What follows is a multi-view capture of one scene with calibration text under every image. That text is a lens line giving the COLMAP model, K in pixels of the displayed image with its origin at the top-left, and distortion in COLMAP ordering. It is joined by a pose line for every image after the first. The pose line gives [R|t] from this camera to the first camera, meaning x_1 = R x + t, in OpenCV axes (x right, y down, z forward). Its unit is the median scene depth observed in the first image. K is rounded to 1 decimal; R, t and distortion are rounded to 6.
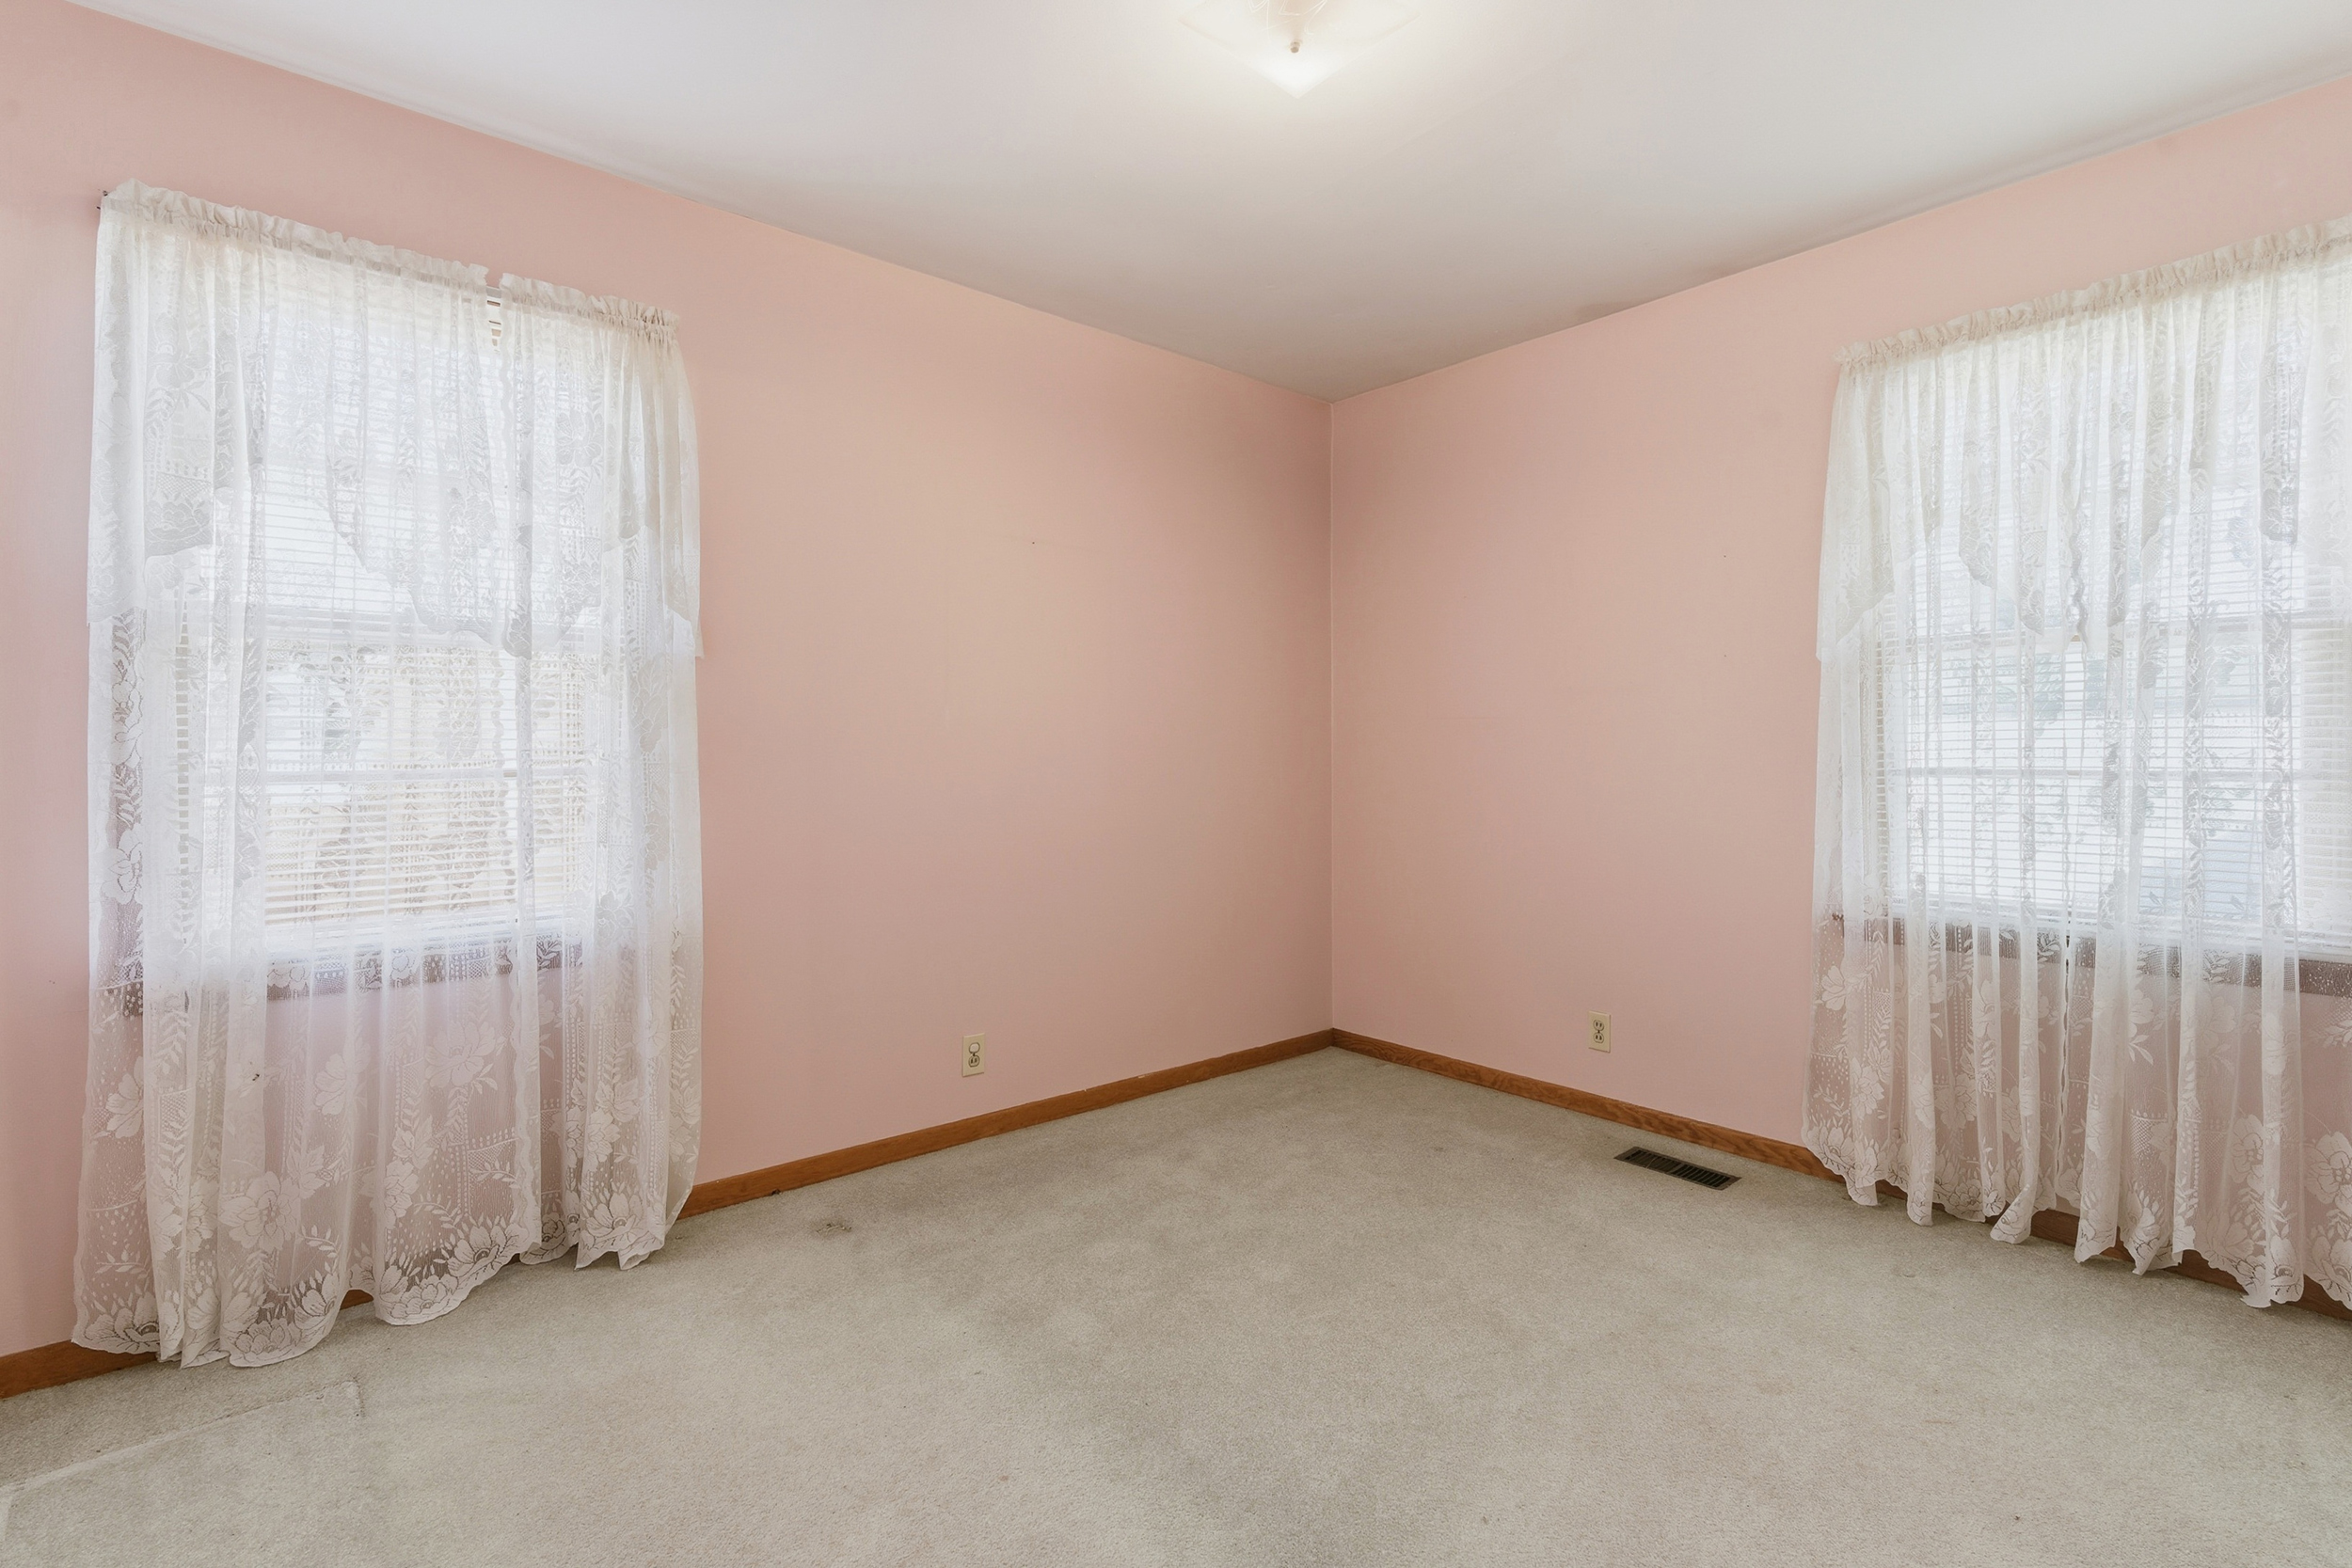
lens RADIAL K [[1064.1, 0, 1173.7], [0, 1064.1, 773.2], [0, 0, 1]] dist [0.001803, -0.000212]
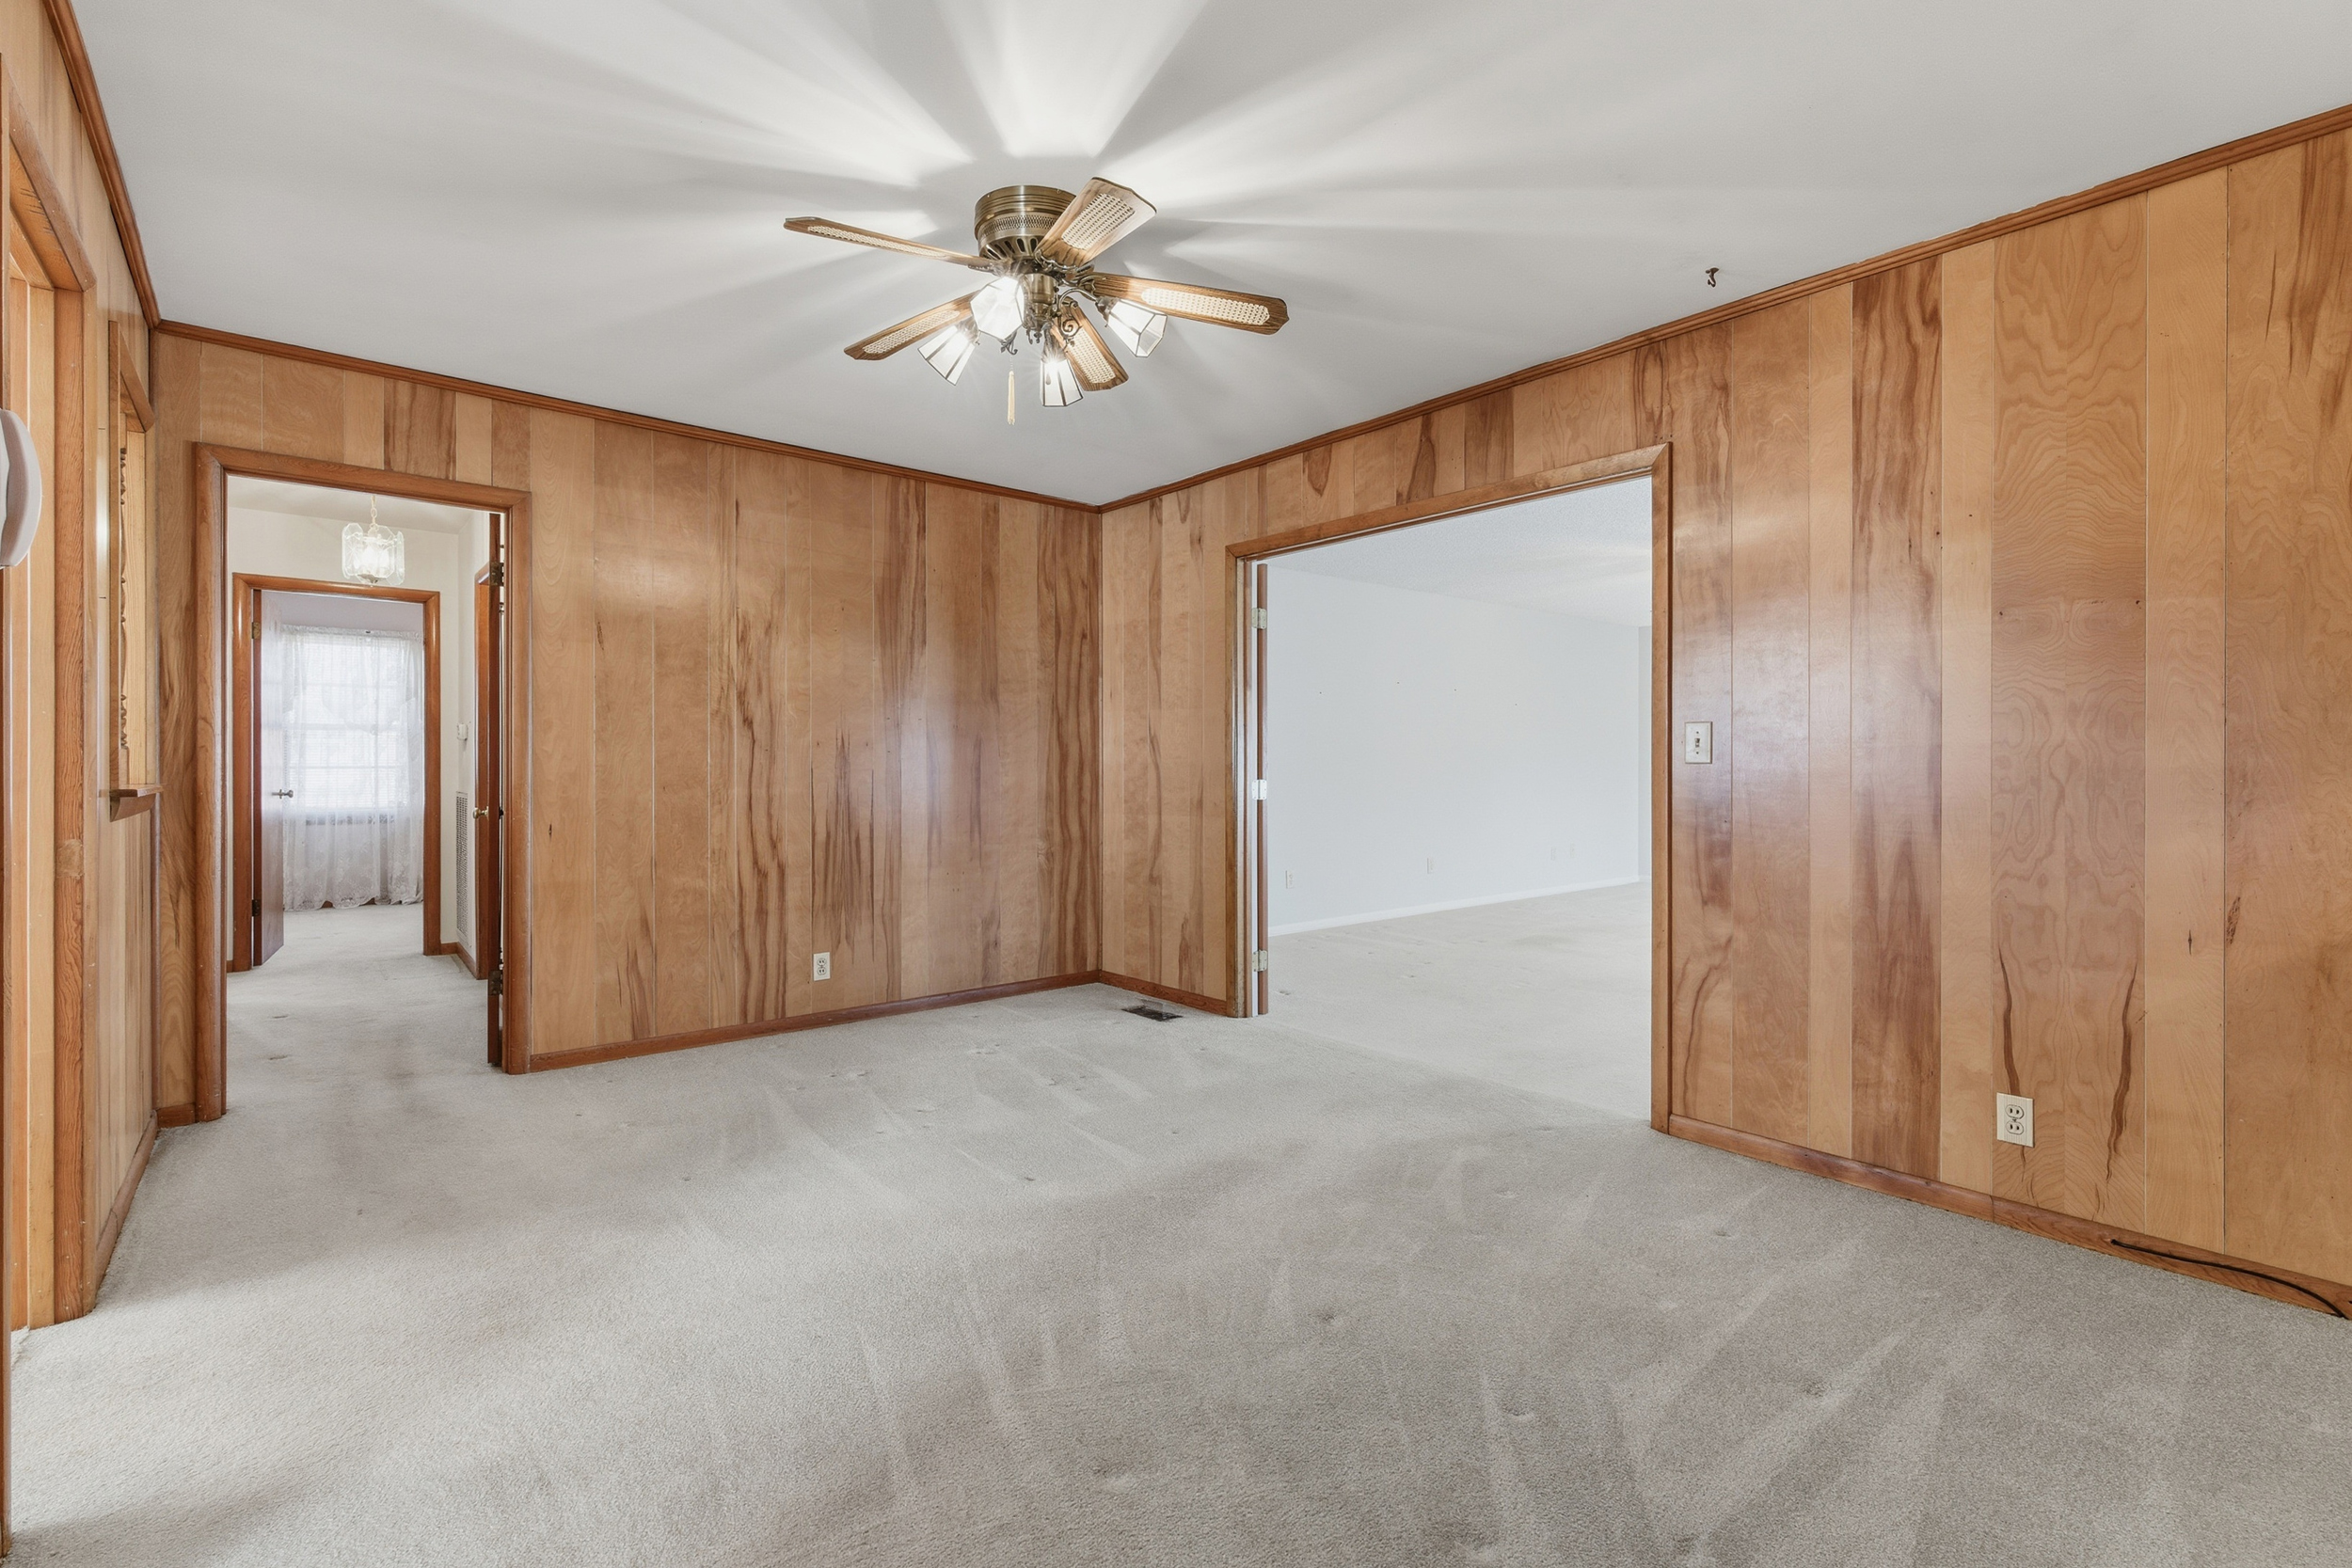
lens RADIAL K [[1064.1, 0, 1184.8], [0, 1064.1, 769.0], [0, 0, 1]] dist [0.001803, -0.000212]
pose [[0.999721, 0.004580, 0.023157, 2.092795], [-0.004526, 0.999987, -0.002369, 0.002482], [-0.023167, 0.002264, 0.999729, -2.734098]]
